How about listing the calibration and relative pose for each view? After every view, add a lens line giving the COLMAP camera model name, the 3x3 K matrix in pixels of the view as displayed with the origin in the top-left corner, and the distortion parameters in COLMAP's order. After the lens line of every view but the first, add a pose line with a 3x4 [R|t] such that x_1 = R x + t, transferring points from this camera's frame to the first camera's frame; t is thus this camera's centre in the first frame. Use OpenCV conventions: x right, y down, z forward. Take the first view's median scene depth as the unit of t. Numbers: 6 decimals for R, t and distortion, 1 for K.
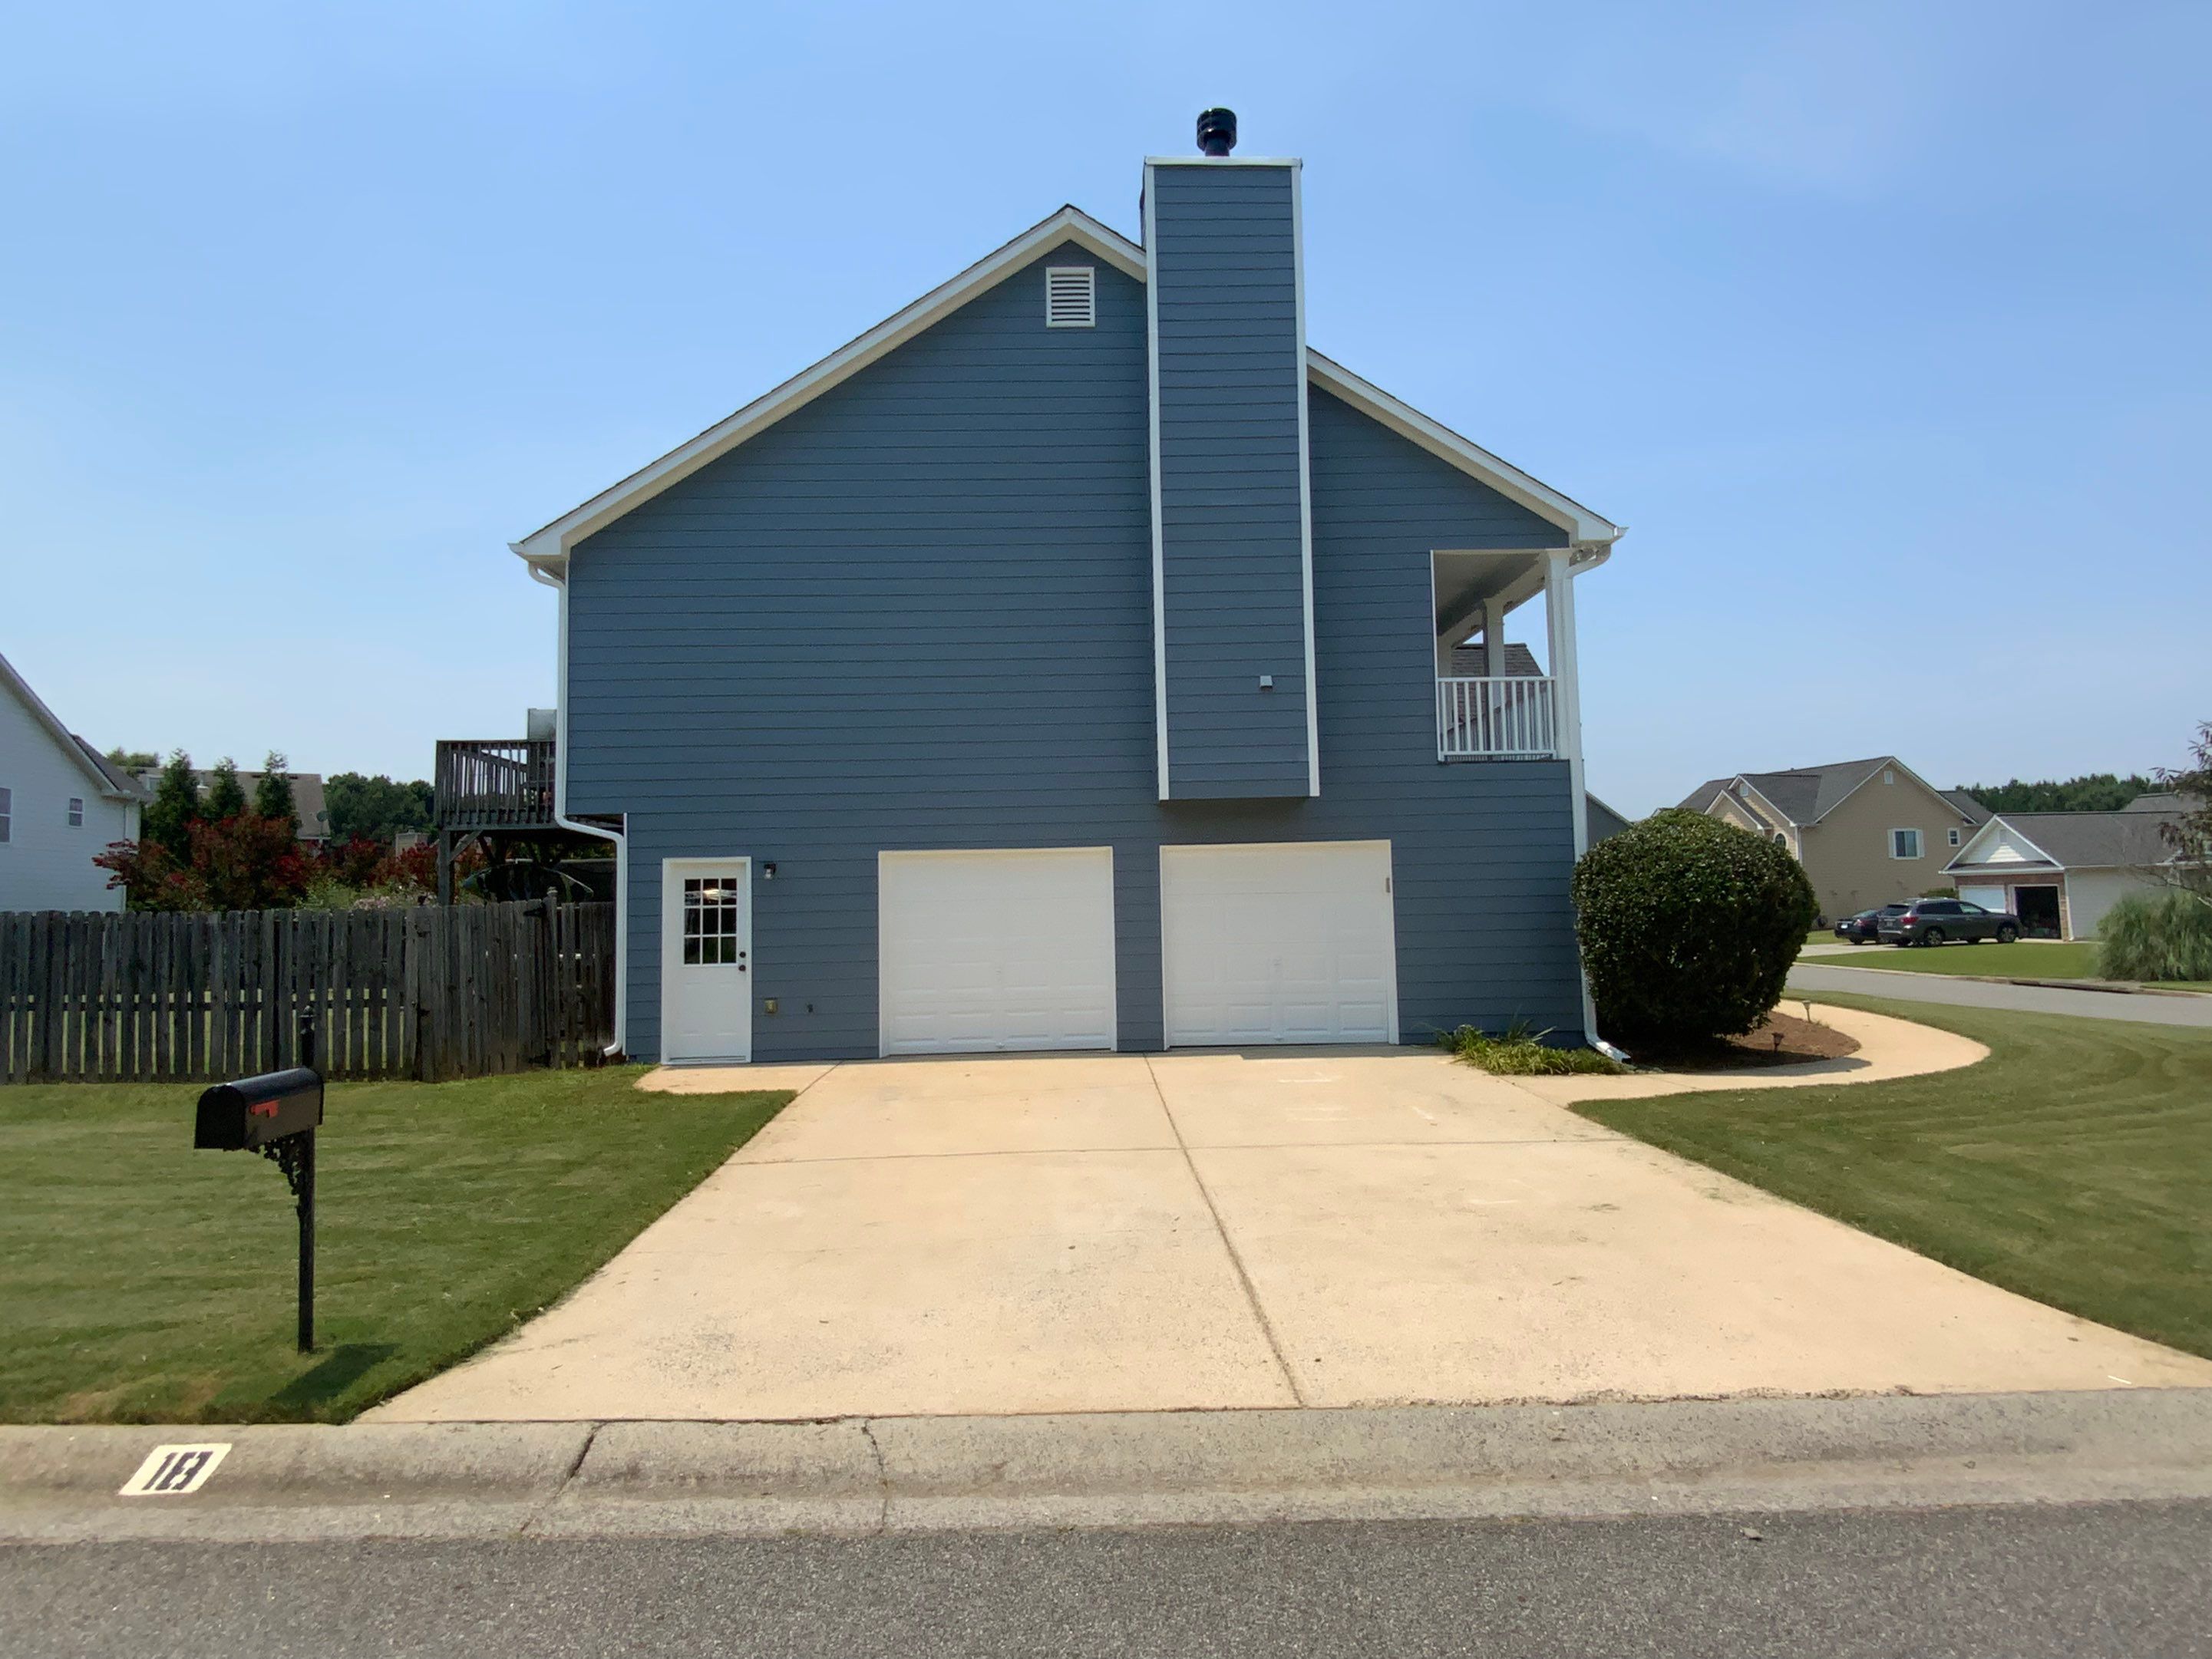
lens RADIAL K [[1064.2, 0, 1096.2], [0, 1064.2, 858.3], [0, 0, 1]] dist [0.000130, -0.000320]
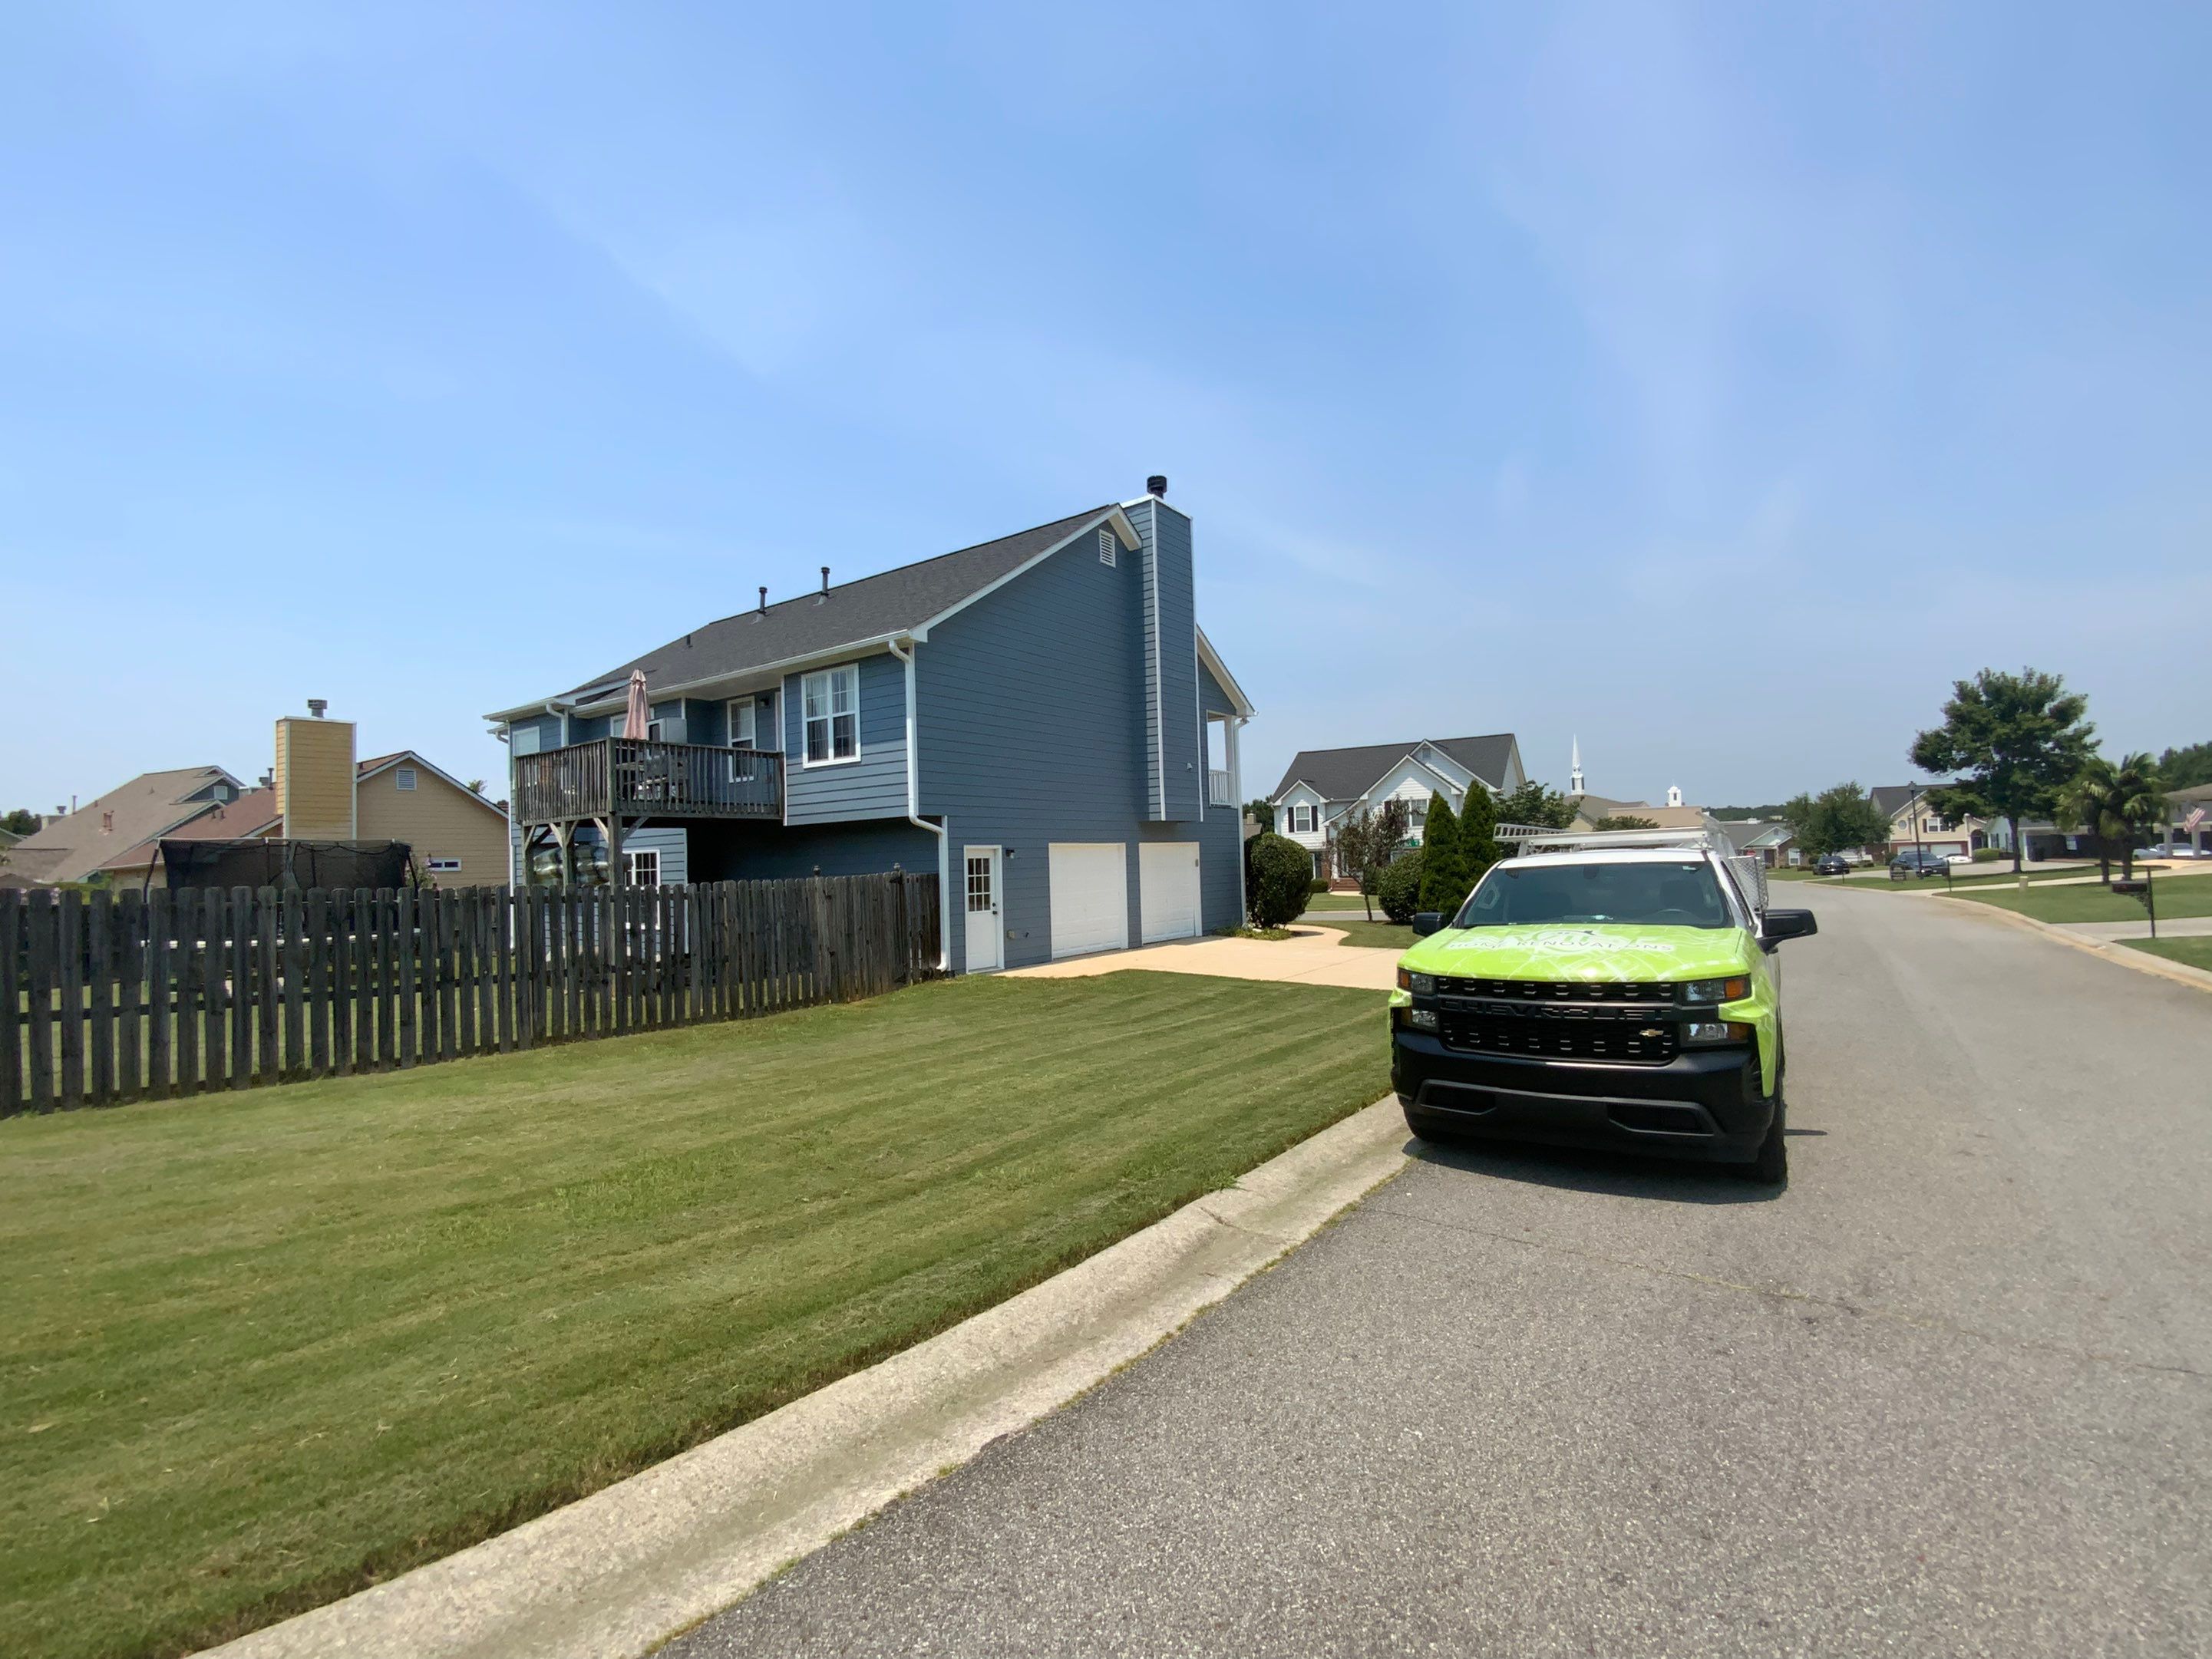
lens RADIAL K [[1064.2, 0, 1096.2], [0, 1064.2, 858.3], [0, 0, 1]] dist [0.000130, -0.000320]
pose [[0.580634, 0.007113, 0.814134, -1.767567], [-0.018942, 0.999809, 0.004774, 0.009865], [-0.813944, -0.018193, 0.580658, -0.080886]]
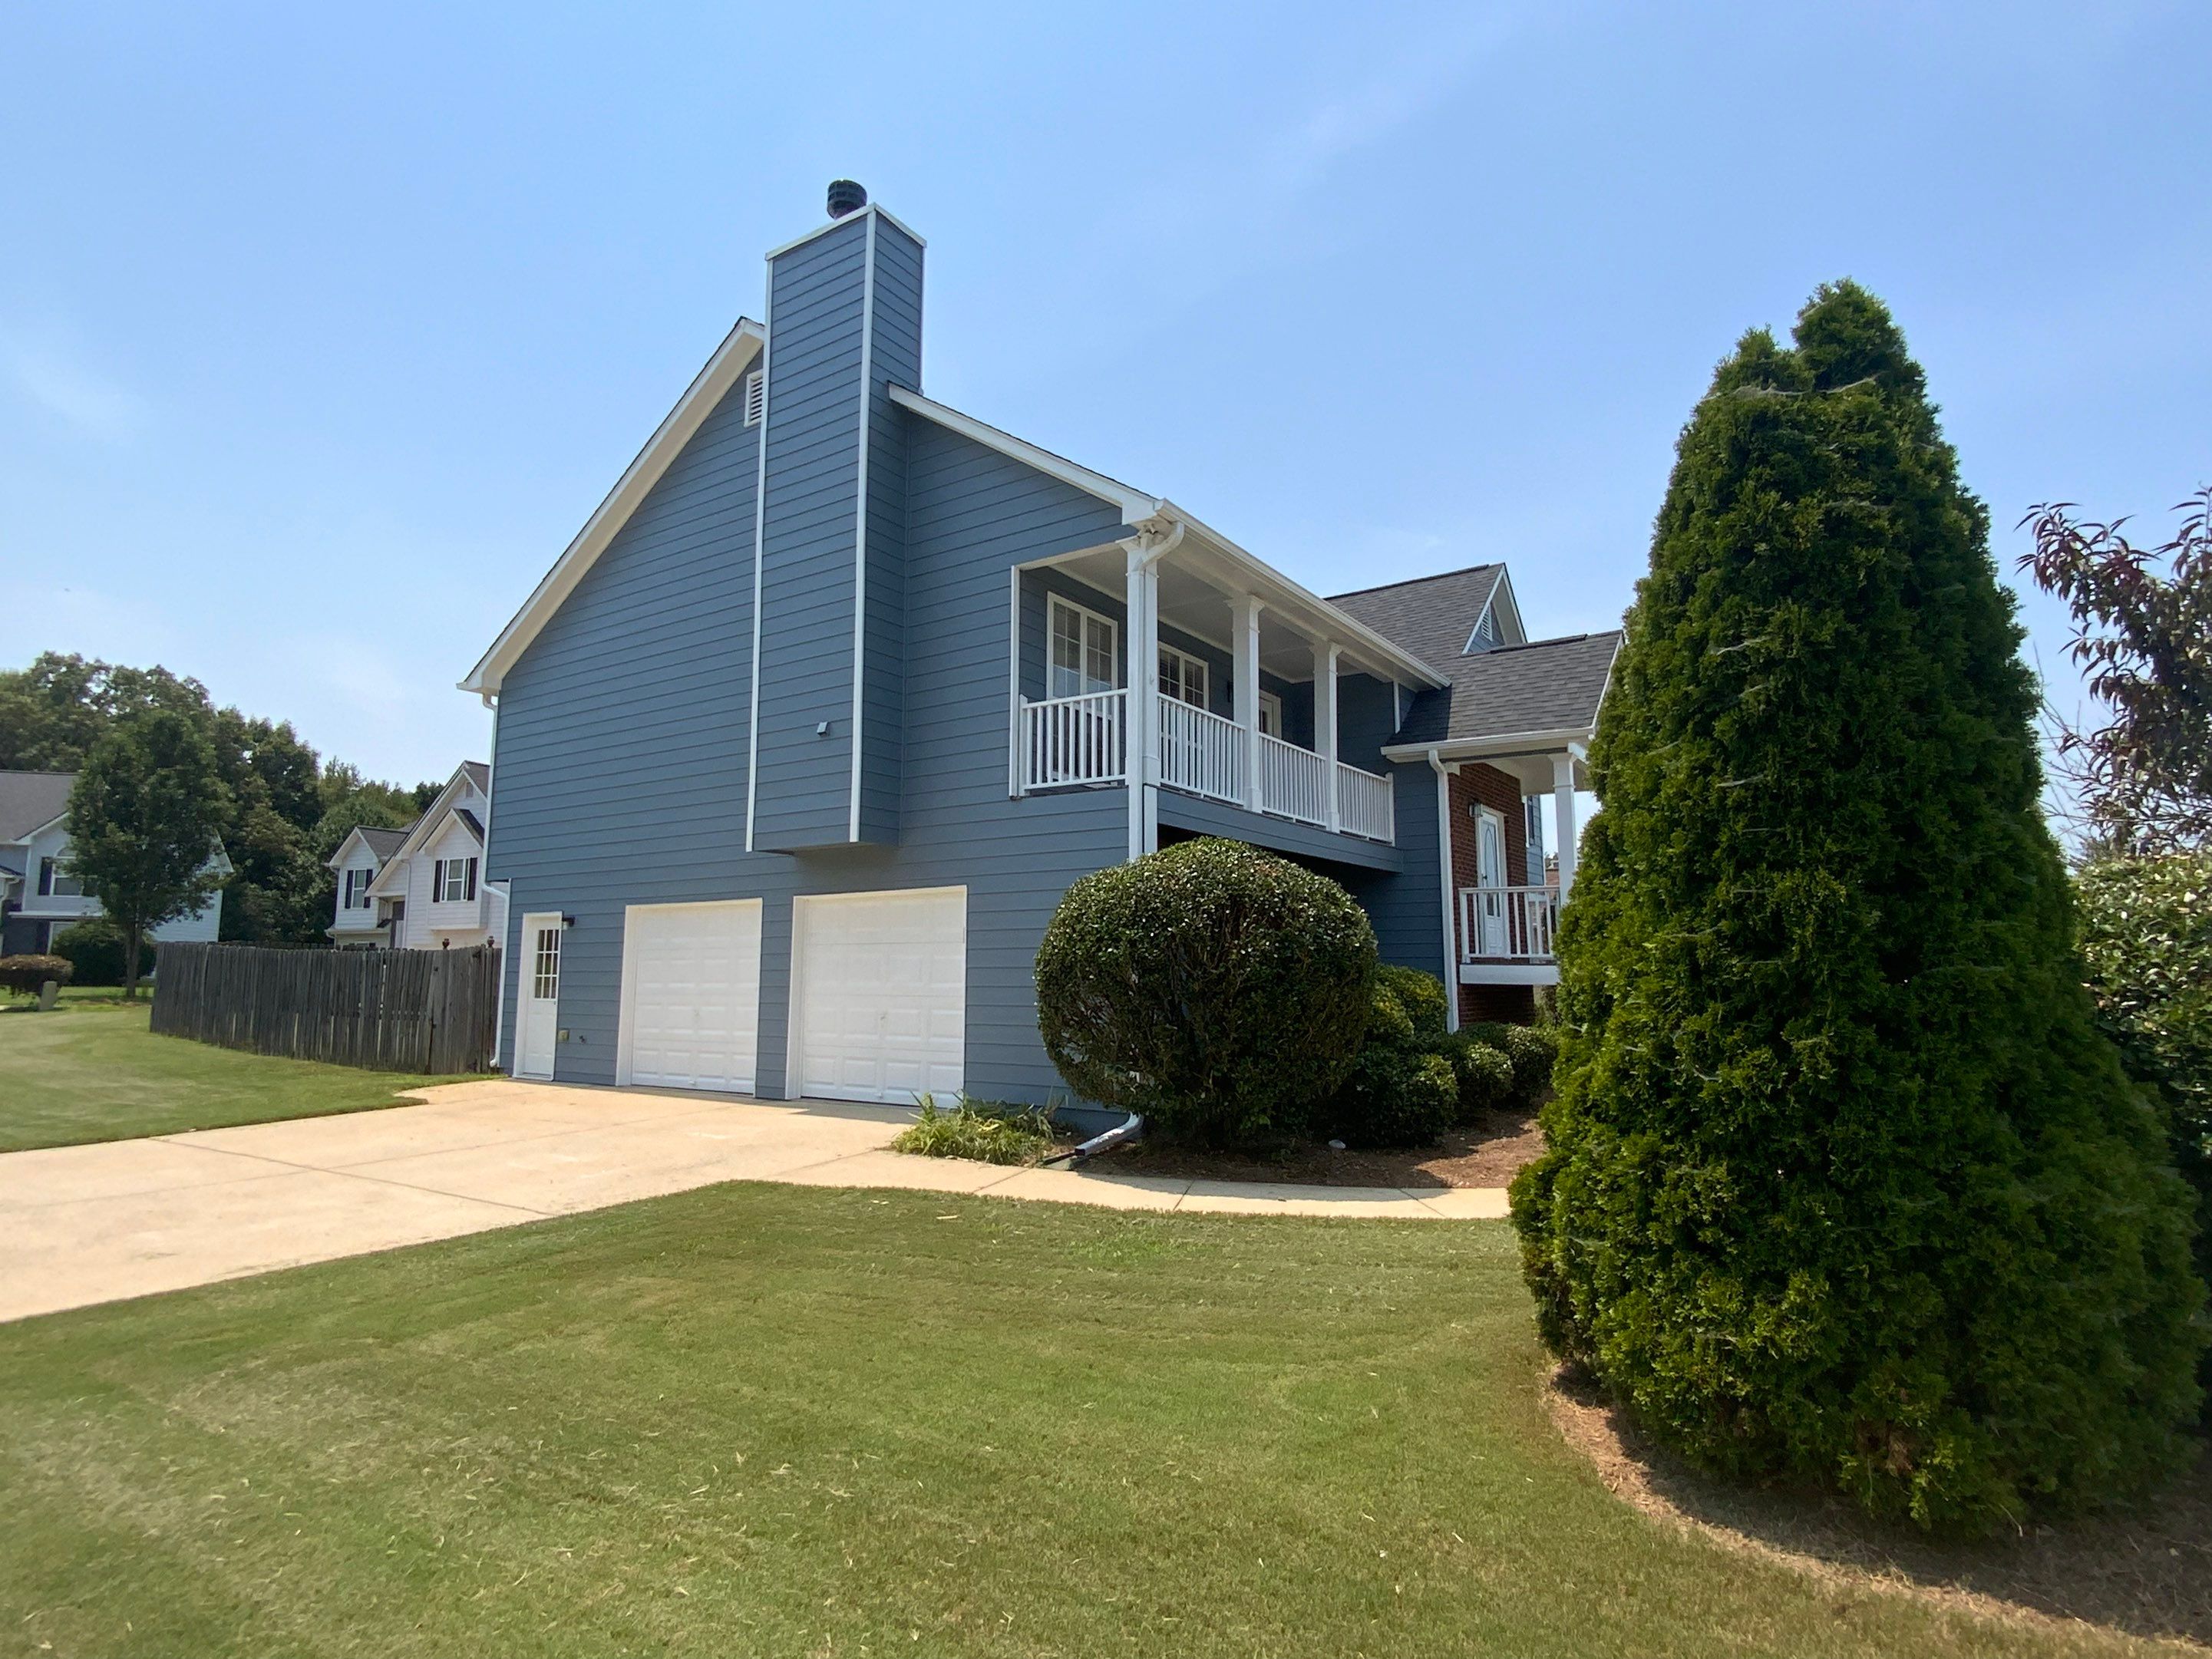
lens RADIAL K [[1160.6, 0, 1106.0], [0, 1160.6, 829.5], [0, 0, 1]] dist [0.033520, -0.000562]
pose [[0.809458, -0.050331, -0.585017, 1.090186], [0.007222, 0.997098, -0.075792, 0.012457], [0.587134, 0.057125, 0.807472, 0.311035]]
